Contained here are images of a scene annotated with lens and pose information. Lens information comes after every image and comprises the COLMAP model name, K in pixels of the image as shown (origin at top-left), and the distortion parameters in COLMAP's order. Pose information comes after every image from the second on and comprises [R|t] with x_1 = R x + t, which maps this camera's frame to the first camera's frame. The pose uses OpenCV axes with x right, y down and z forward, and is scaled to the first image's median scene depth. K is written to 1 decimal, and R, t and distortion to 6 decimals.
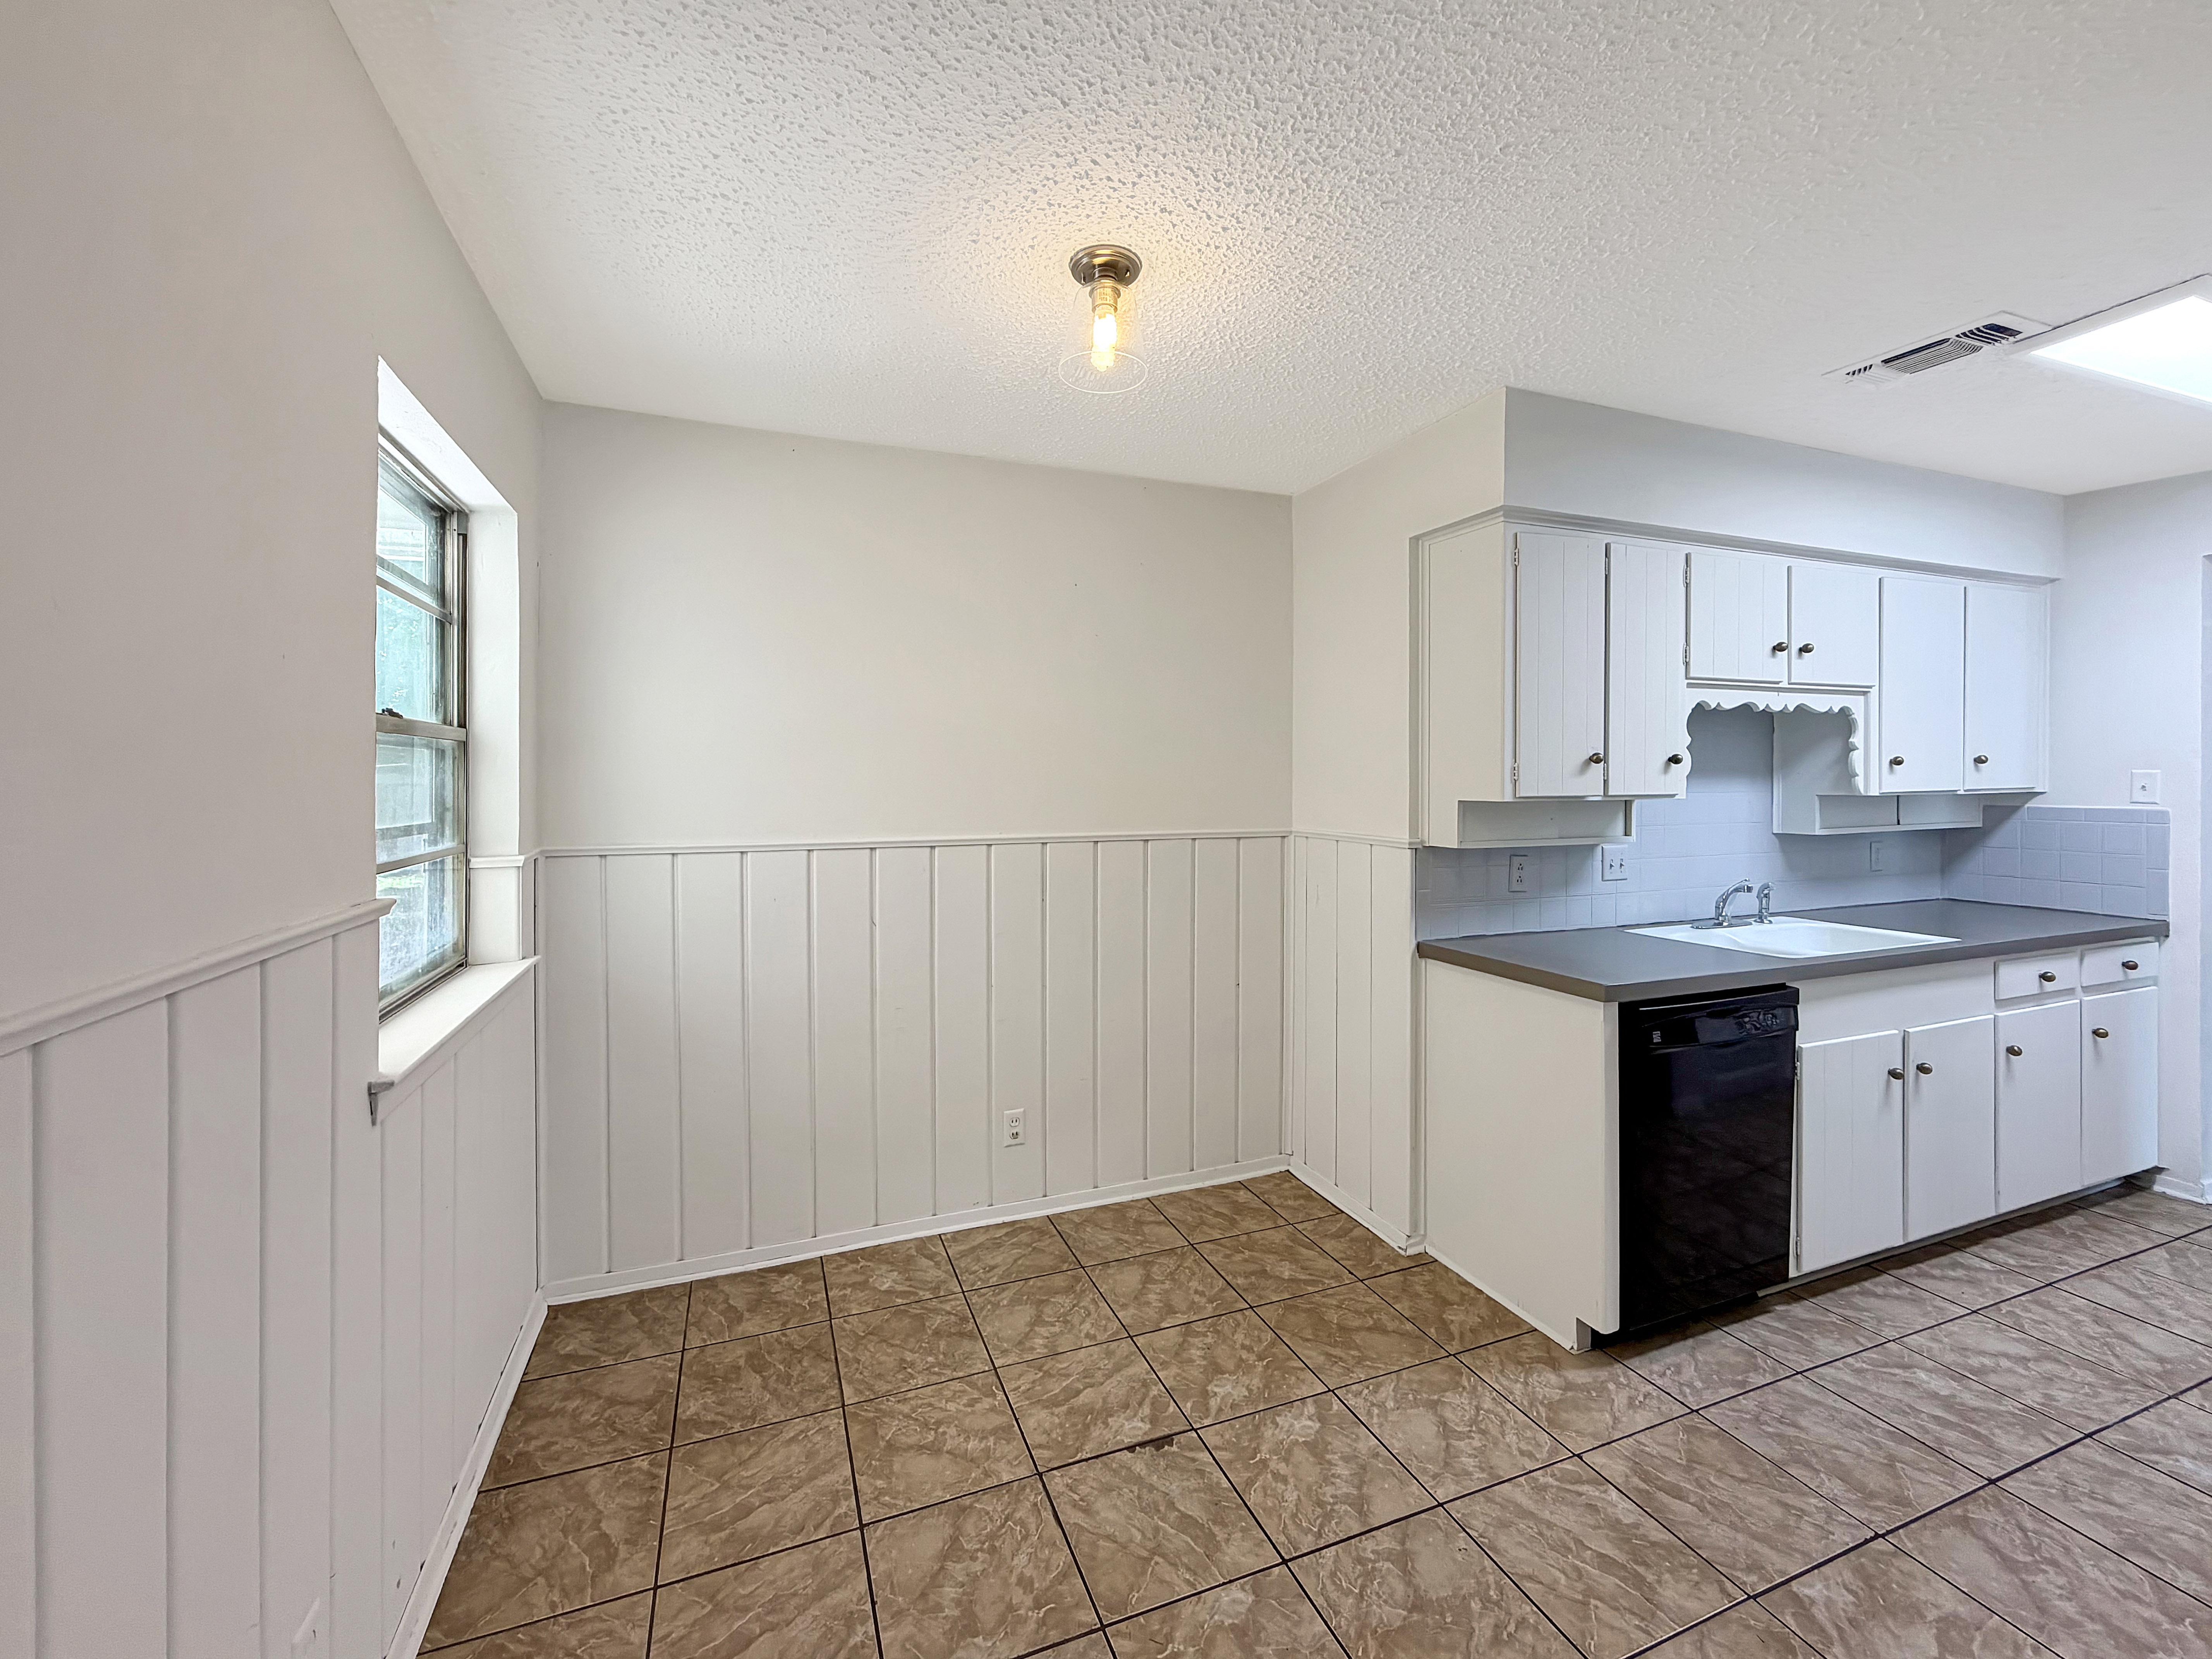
lens RADIAL K [[915.5, 0, 1091.9], [0, 915.5, 780.8], [0, 0, 1]] dist [-0.000570, 0.000125]
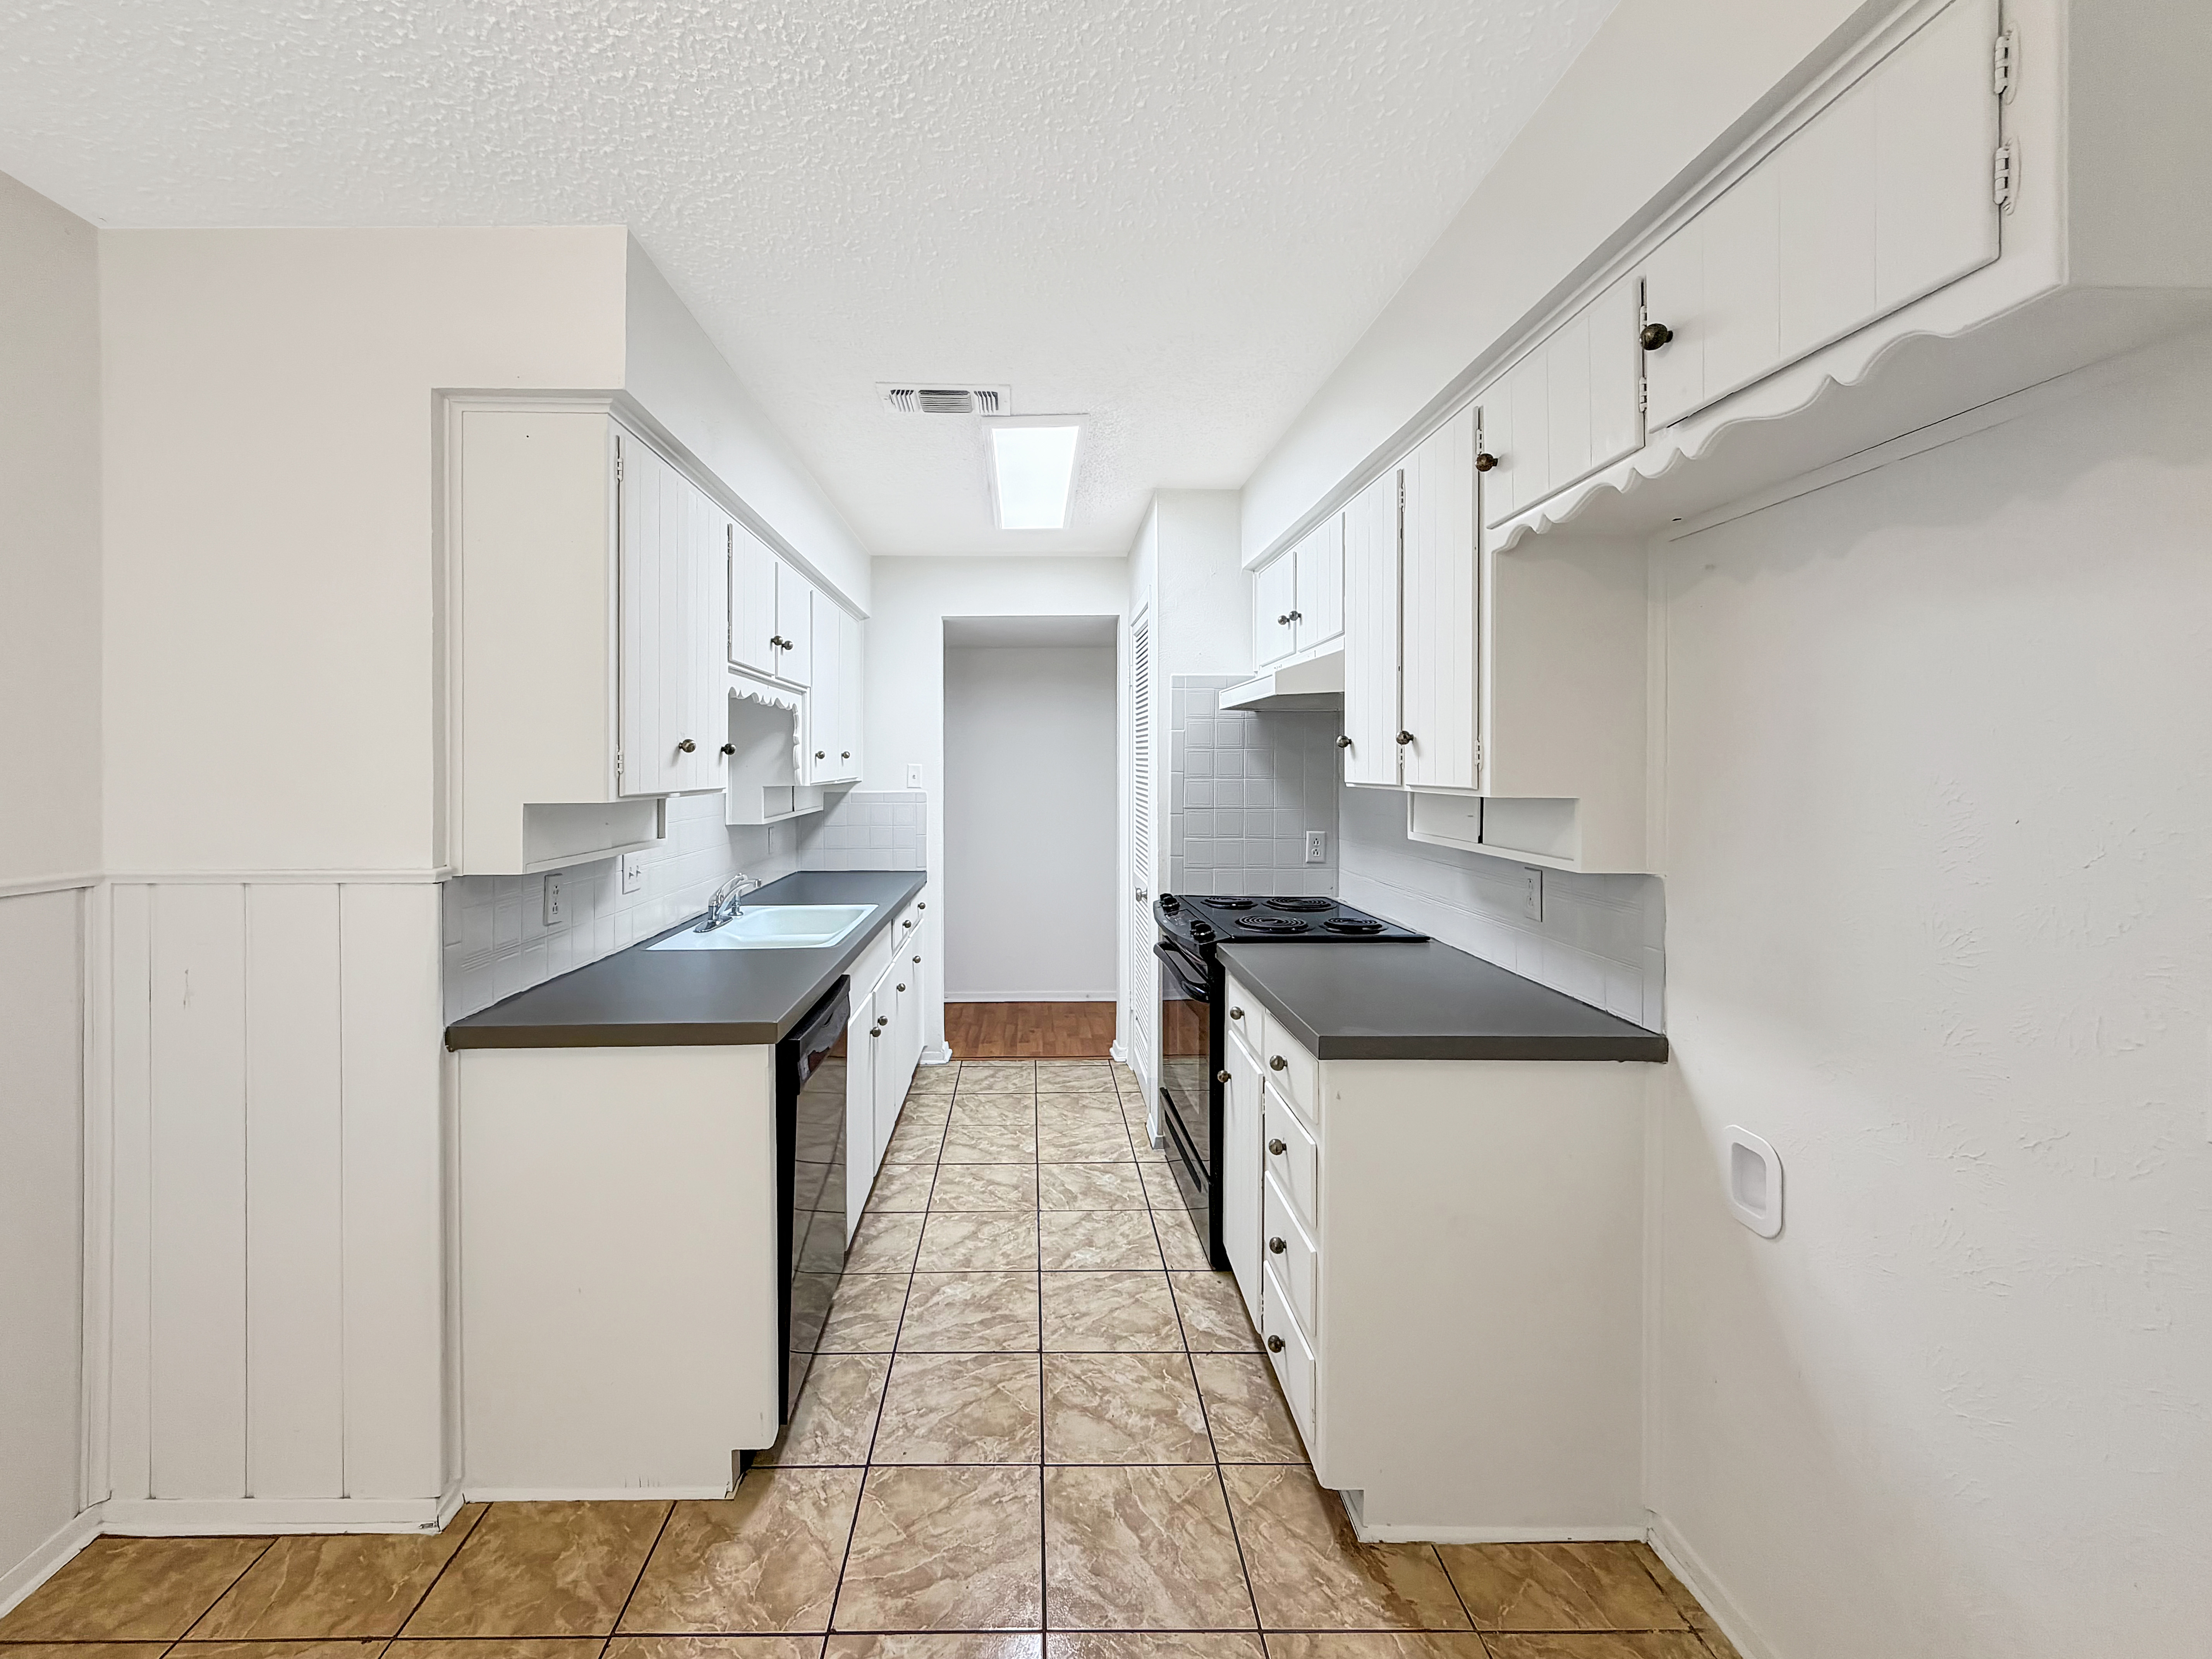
lens RADIAL K [[915.5, 0, 1055.7], [0, 915.5, 774.9], [0, 0, 1]] dist [-0.000570, 0.000125]
pose [[0.350222, -0.006413, 0.936645, -0.095662], [0.006632, 0.999968, 0.004367, -0.000265], [-0.936643, 0.004683, 0.350254, 0.392117]]
